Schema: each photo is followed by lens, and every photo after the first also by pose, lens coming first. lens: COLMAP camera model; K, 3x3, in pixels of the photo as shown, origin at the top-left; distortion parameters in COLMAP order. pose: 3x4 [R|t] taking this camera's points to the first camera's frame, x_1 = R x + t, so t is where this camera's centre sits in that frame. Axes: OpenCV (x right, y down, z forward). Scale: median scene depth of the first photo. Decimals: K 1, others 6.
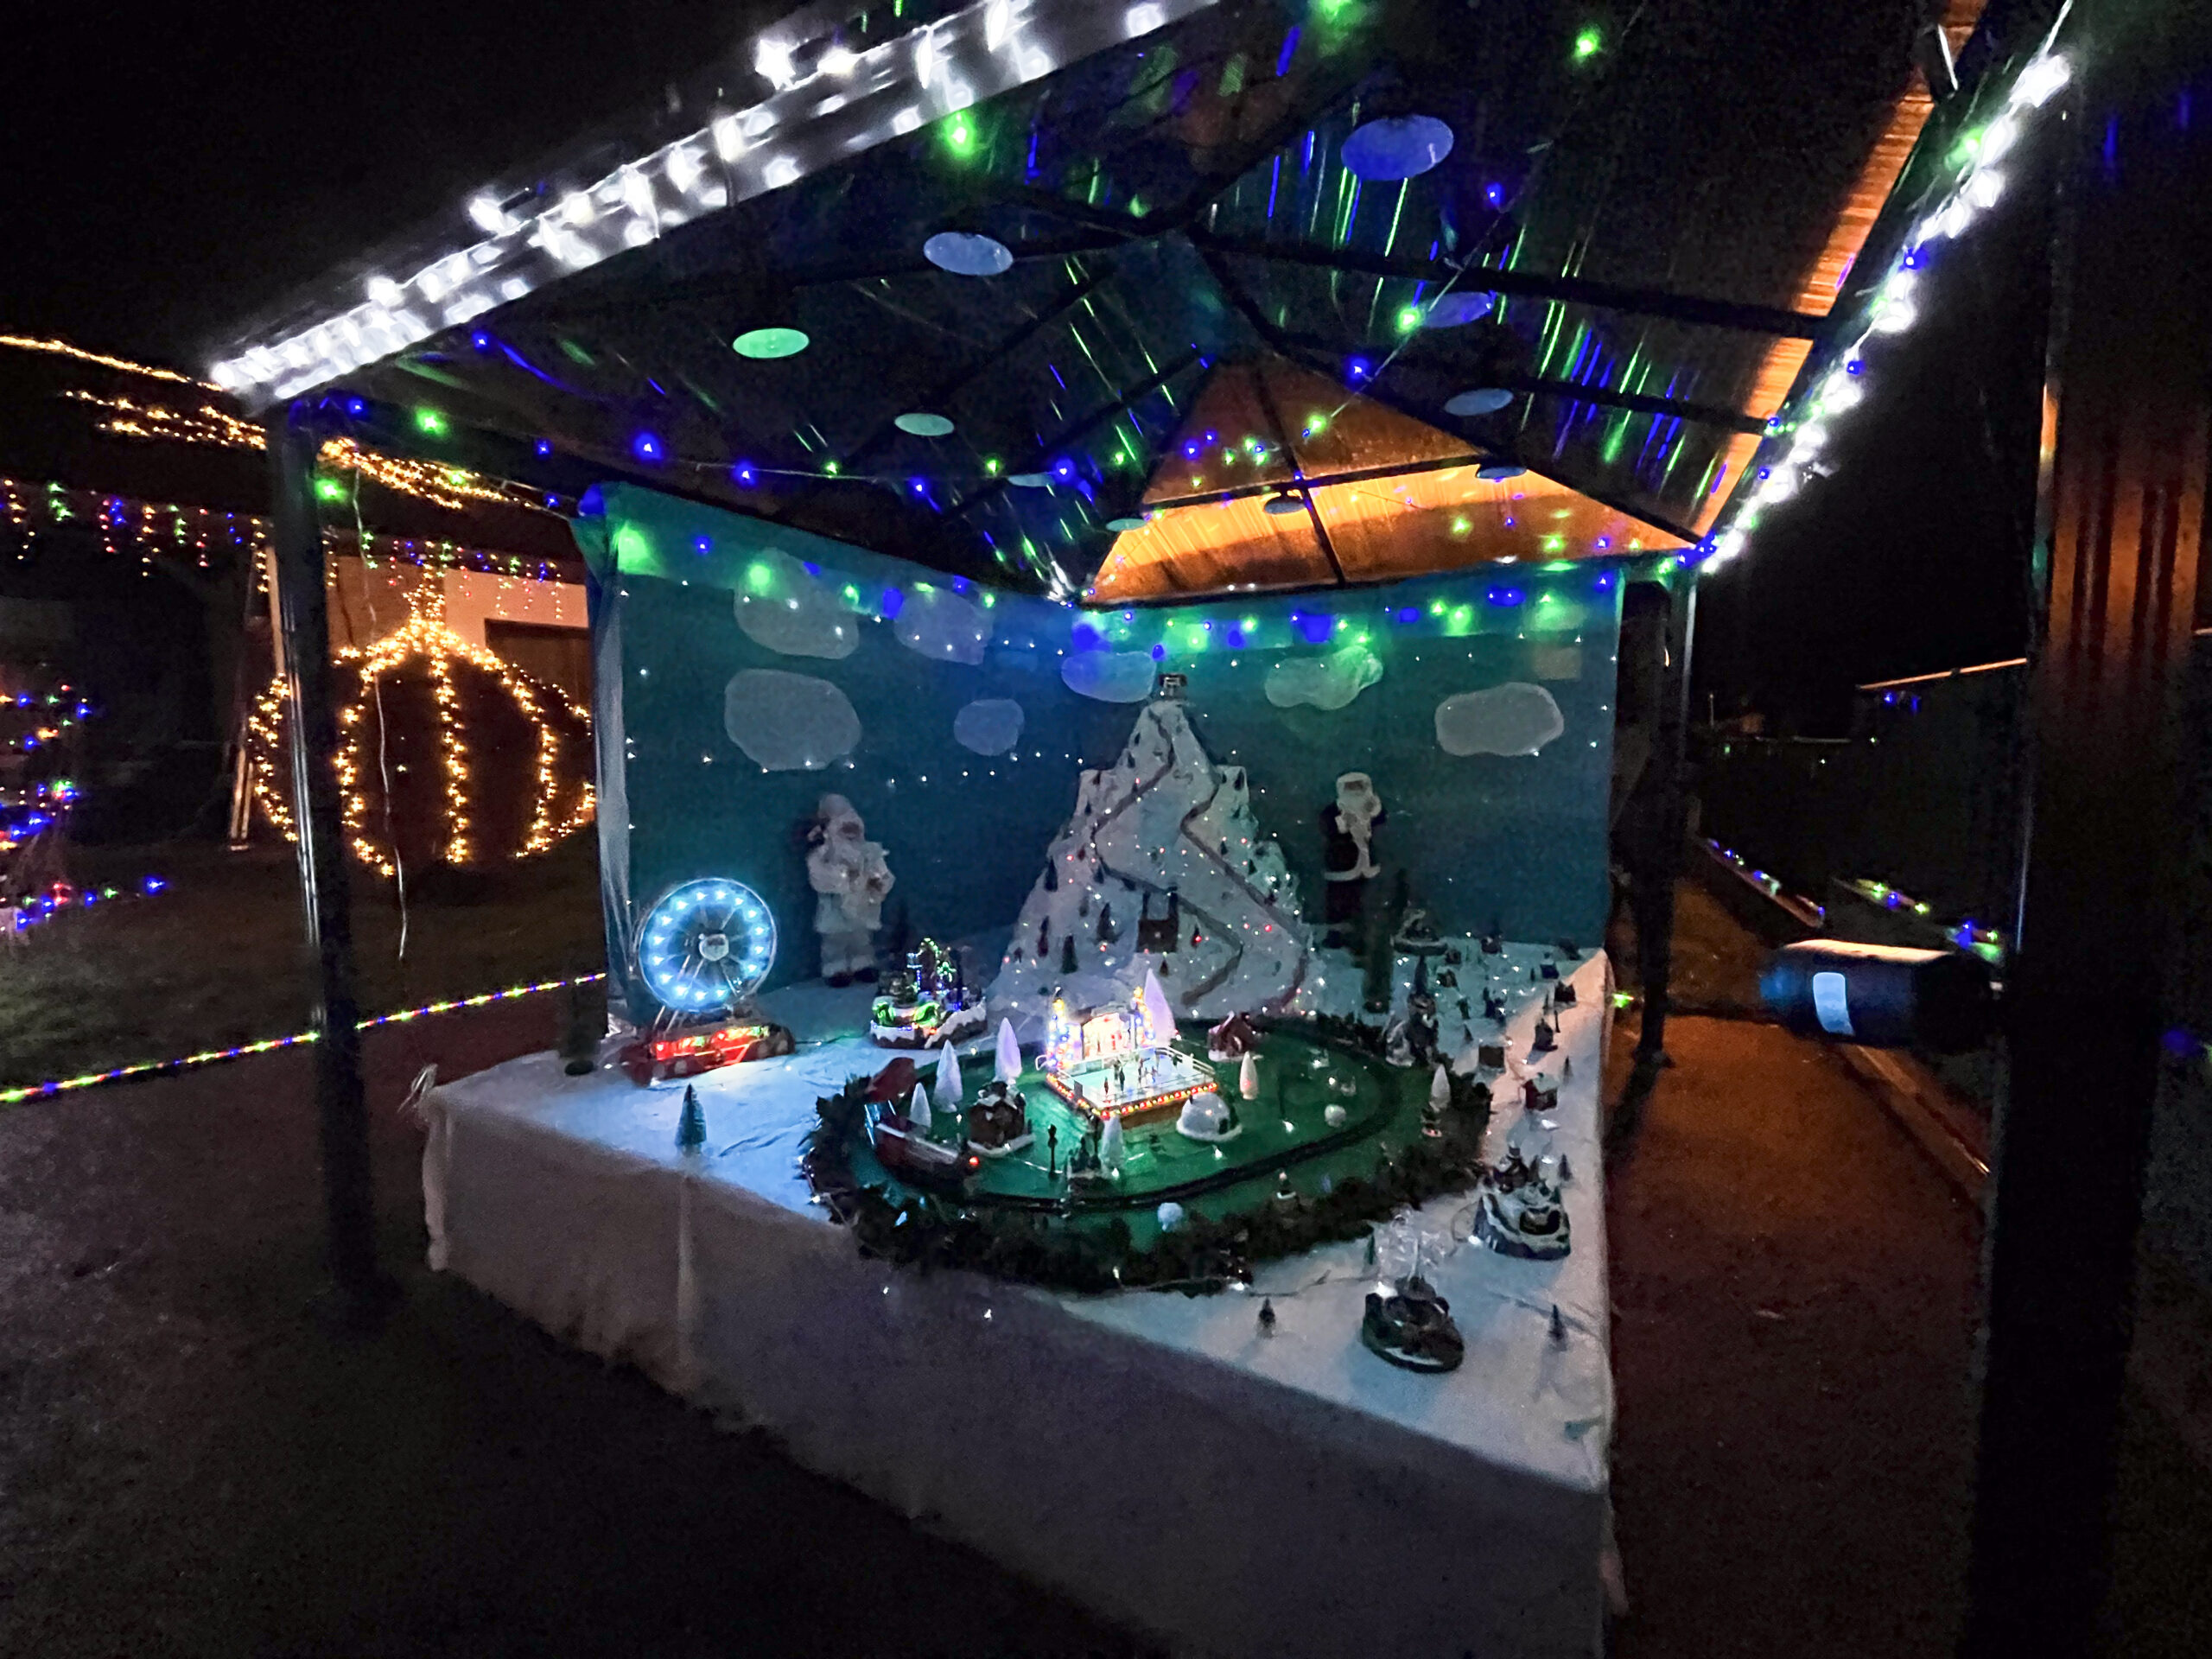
lens RADIAL K [[890.2, 0, 1099.9], [0, 890.2, 817.5], [0, 0, 1]] dist [-0.002722, -0.000522]
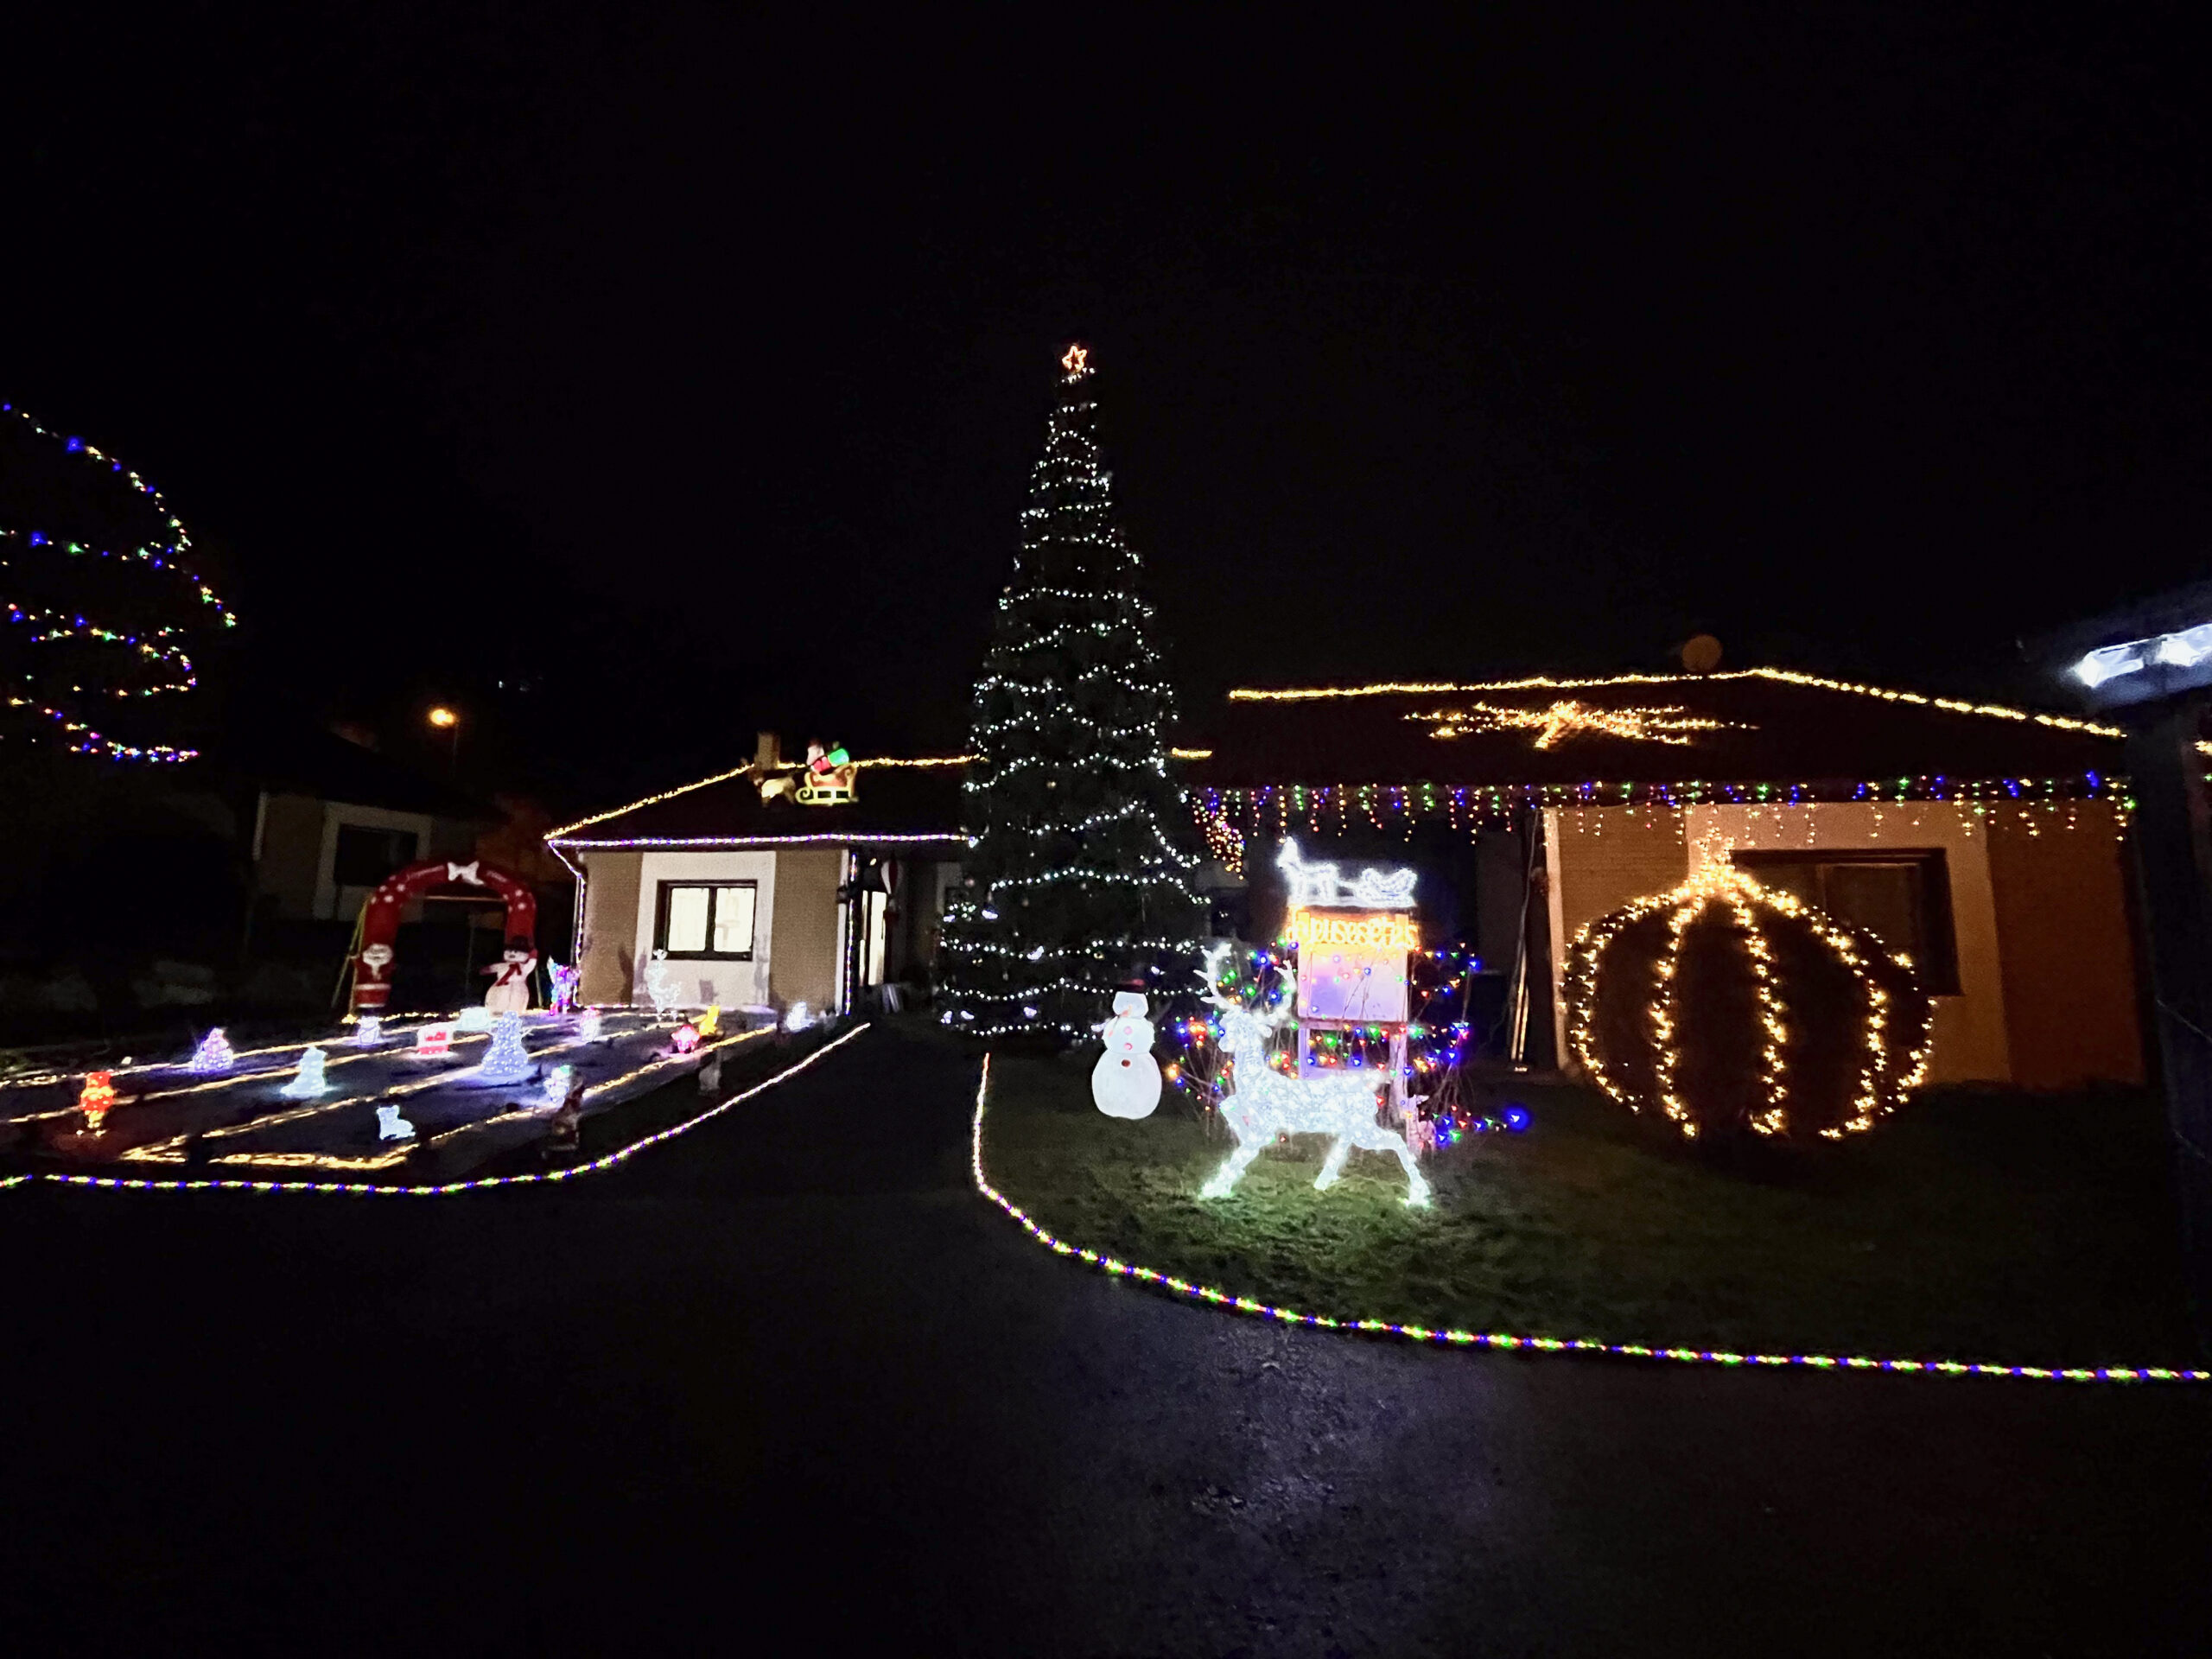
lens RADIAL K [[890.2, 0, 1103.9], [0, 890.2, 832.9], [0, 0, 1]] dist [-0.002722, -0.000522]
pose [[0.440527, -0.099962, -0.892157, -0.369942], [-0.092718, 0.983401, -0.155968, -0.086845], [0.892938, 0.151427, 0.423947, -0.020965]]
